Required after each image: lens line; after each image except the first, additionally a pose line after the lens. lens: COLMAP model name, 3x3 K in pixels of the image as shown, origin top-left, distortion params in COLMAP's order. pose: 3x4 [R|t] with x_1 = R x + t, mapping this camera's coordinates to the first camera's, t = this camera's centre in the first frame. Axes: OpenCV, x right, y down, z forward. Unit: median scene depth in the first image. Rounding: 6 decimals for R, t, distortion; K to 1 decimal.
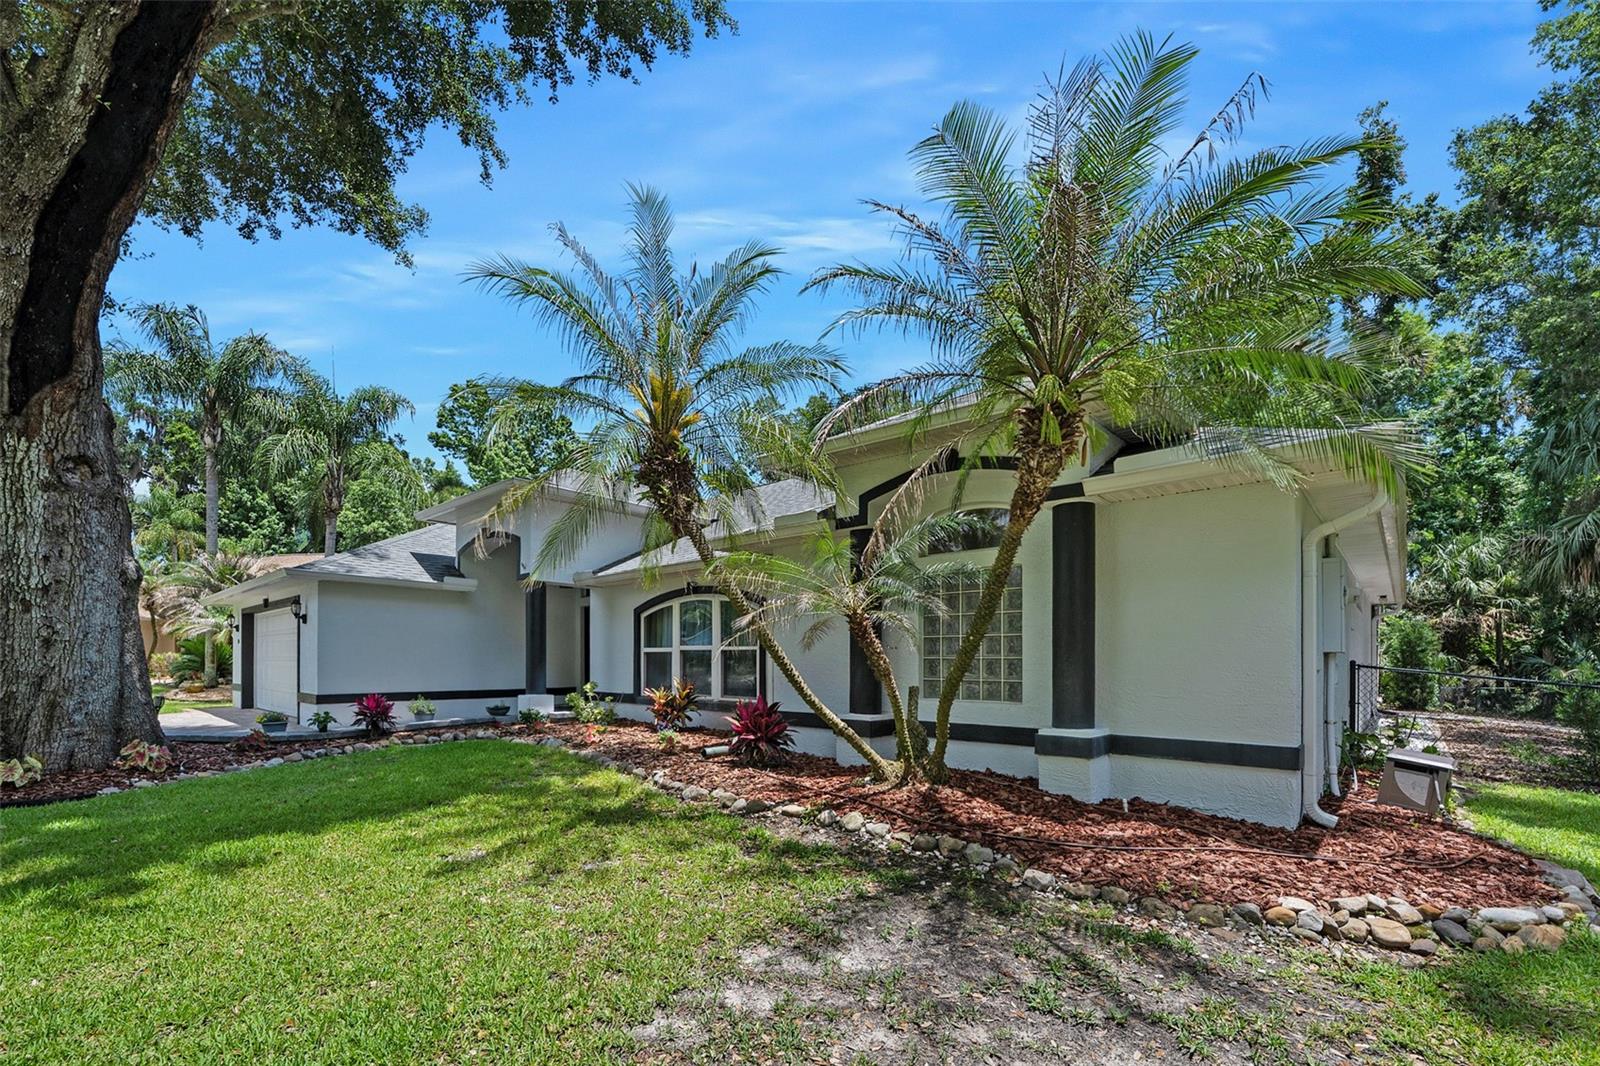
lens RADIAL K [[684.6, 0, 827.4], [0, 684.6, 651.8], [0, 0, 1]] dist [-0.002322, 0.000016]
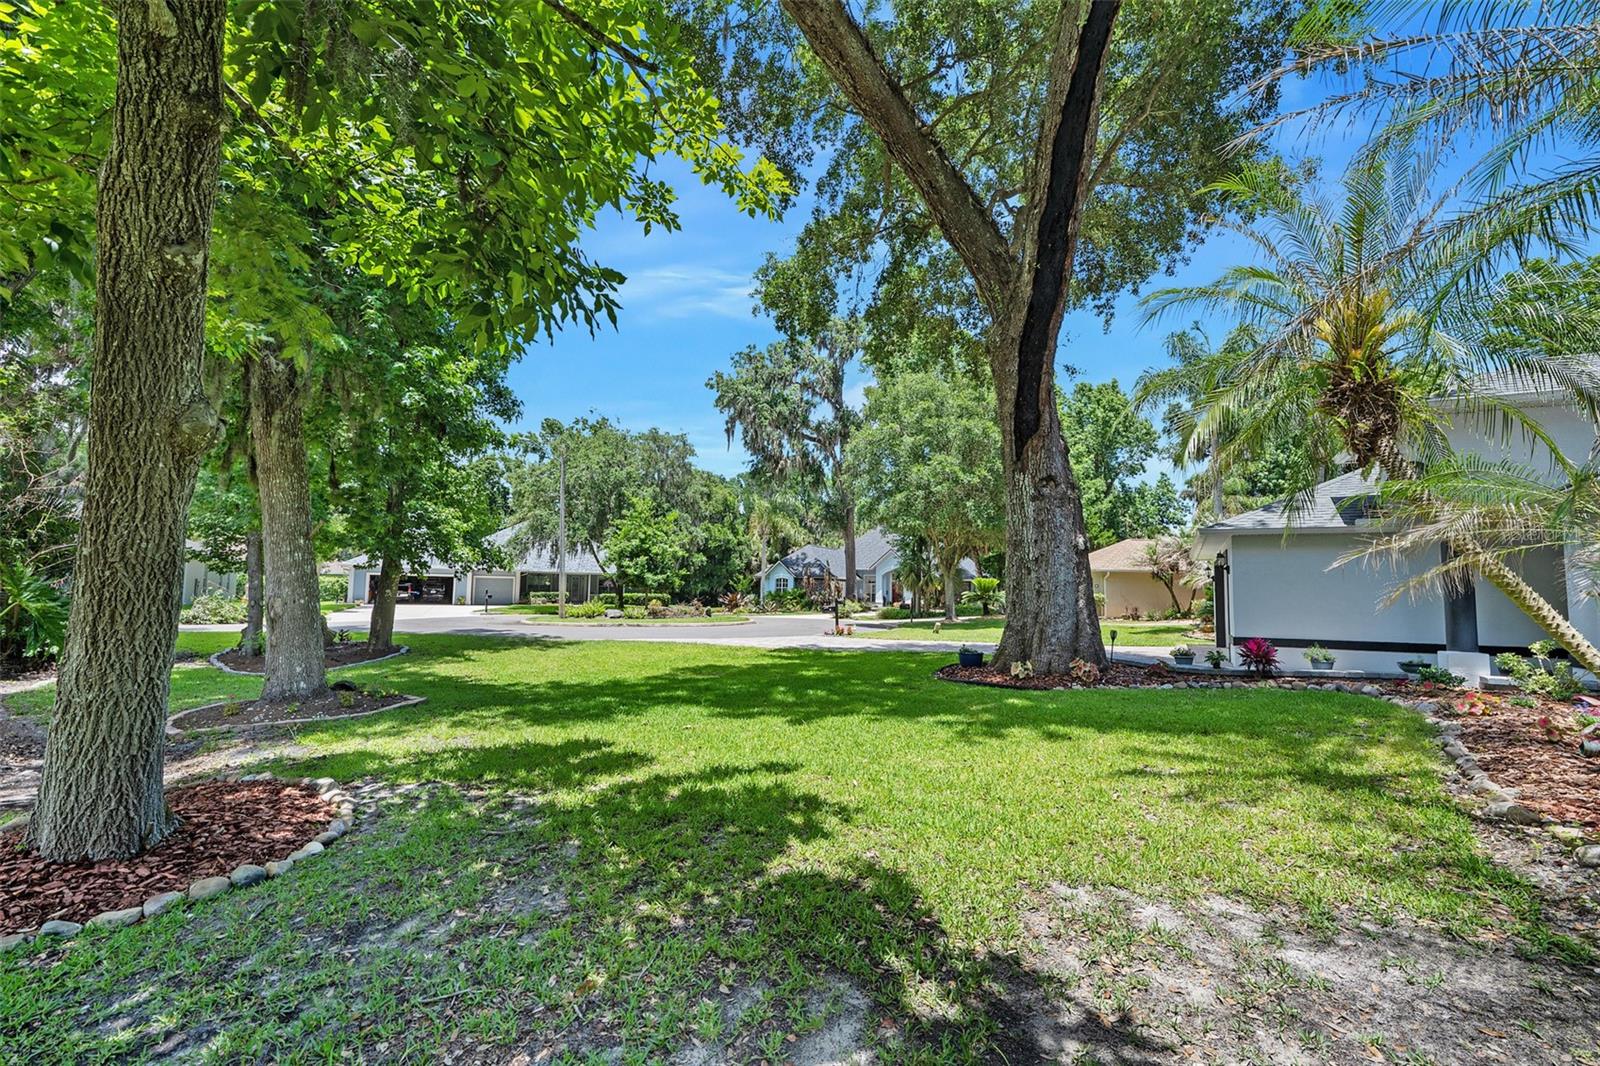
lens RADIAL K [[670.5, 0, 798.3], [0, 670.5, 541.9], [0, 0, 1]] dist [-0.003360, -0.000567]
pose [[0.233971, -0.078183, -0.969095, 0.203798], [-0.003749, 0.996682, -0.081313, -0.001303], [0.972236, 0.022658, 0.232901, 0.043697]]
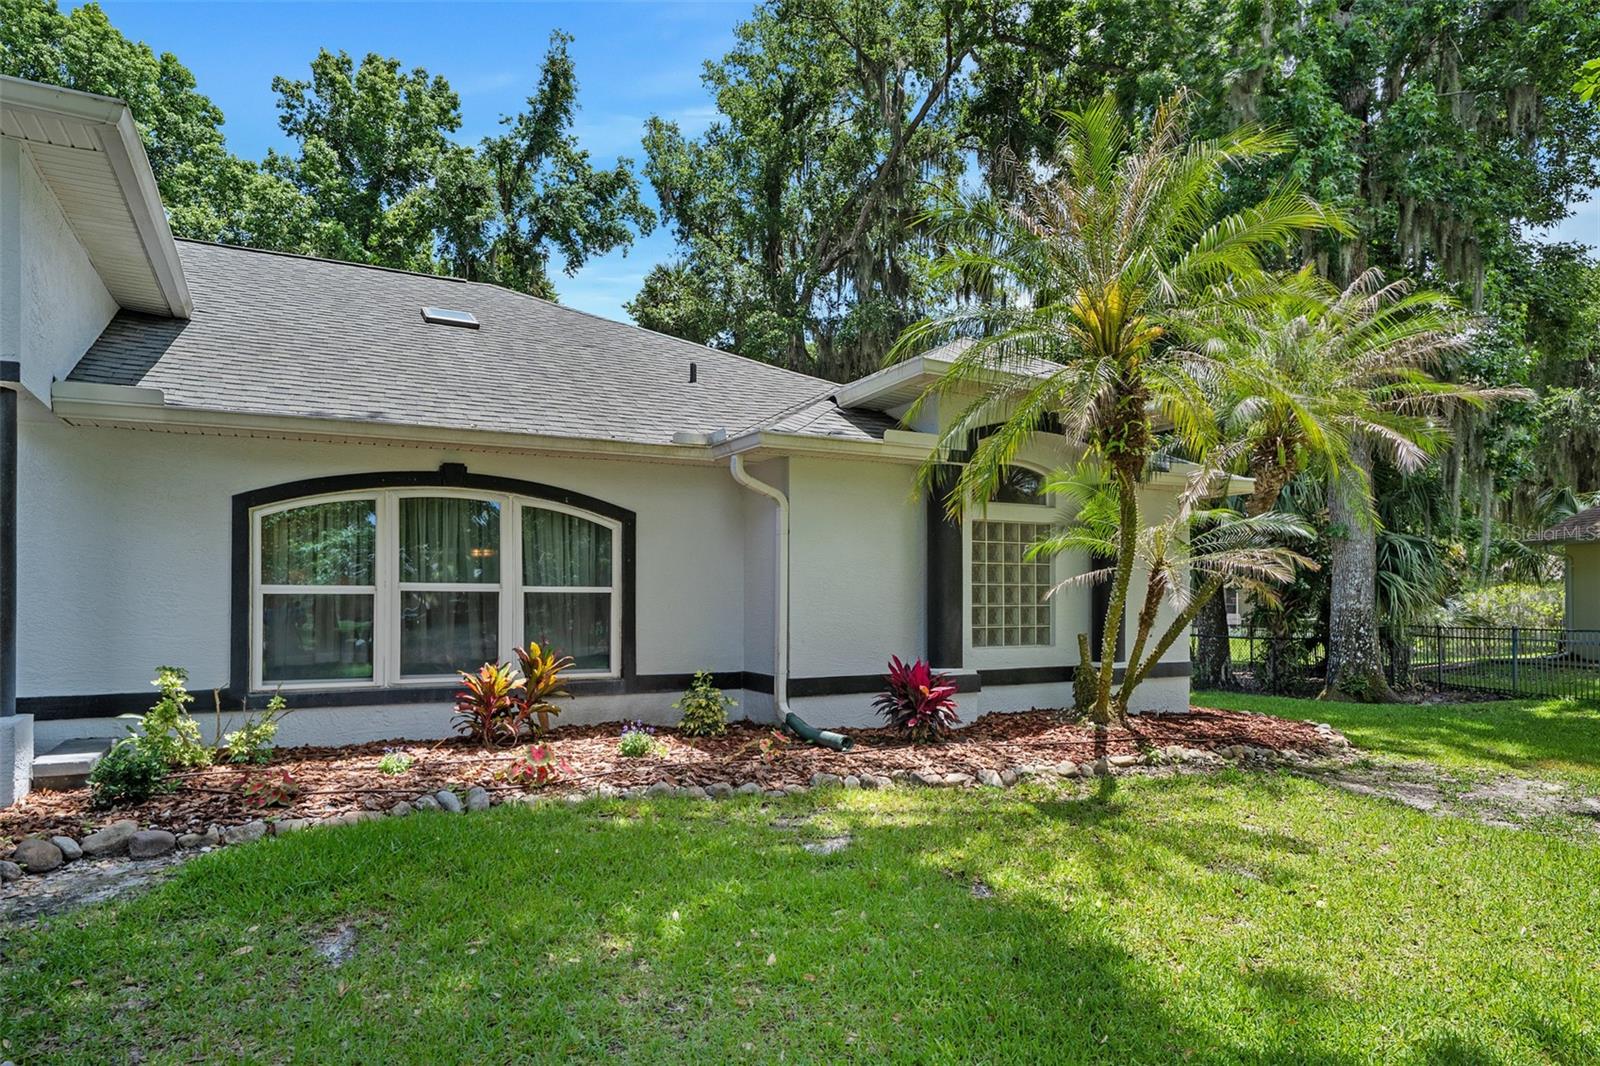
lens RADIAL K [[943.5, 0, 822.2], [0, 943.5, 604.5], [0, 0, 1]] dist [-0.005934, -0.002905]
pose [[0.351694, -0.001681, 0.936114, -0.715988], [-0.004871, 0.999982, 0.003626, 0.003227], [-0.936102, -0.005835, 0.351679, 0.435024]]
